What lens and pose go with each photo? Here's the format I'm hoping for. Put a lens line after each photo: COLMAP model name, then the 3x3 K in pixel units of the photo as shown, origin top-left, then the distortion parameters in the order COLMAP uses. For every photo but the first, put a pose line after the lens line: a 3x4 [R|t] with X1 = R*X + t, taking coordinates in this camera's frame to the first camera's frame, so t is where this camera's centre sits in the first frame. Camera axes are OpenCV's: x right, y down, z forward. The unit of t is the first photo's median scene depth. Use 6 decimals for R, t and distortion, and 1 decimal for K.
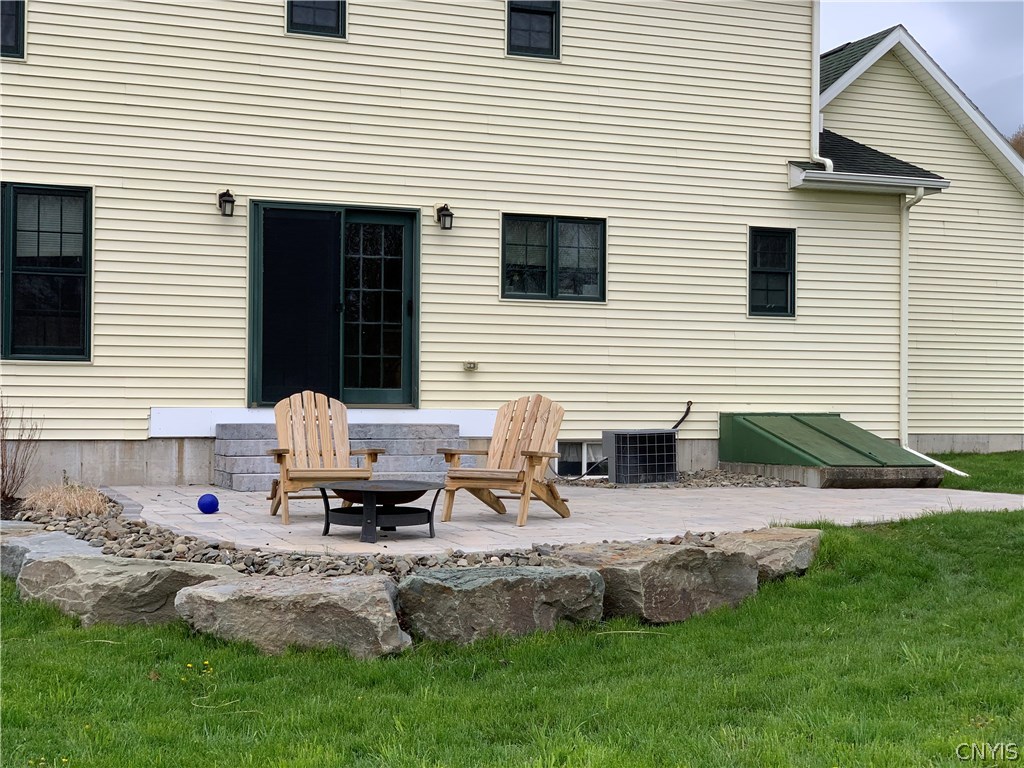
lens RADIAL K [[1539.8, 0, 512.0], [0, 1539.8, 384.0], [0, 0, 1]] dist [-0.002025, 0.040156]
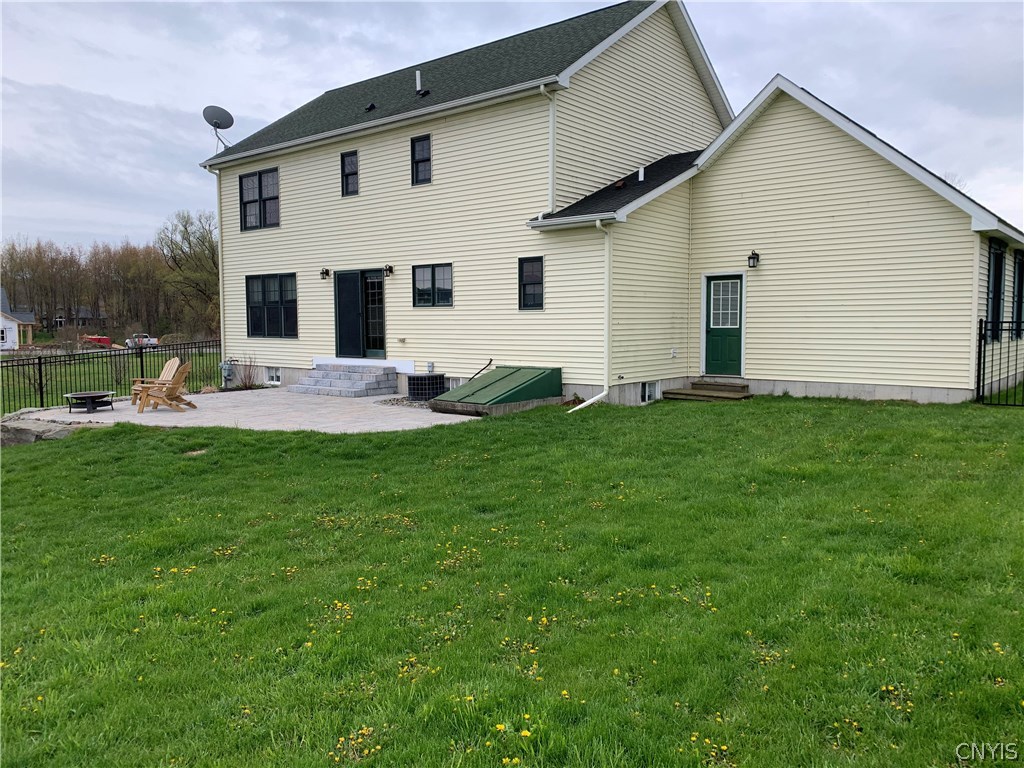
lens RADIAL K [[781.7, 0, 512.0], [0, 781.7, 384.0], [0, 0, 1]] dist [0.060197, -0.080233]
pose [[0.488073, 0.061155, -0.870658, 0.982914], [0.021812, 0.996376, 0.082213, -0.036194], [0.872530, -0.059117, 0.484971, 0.598388]]
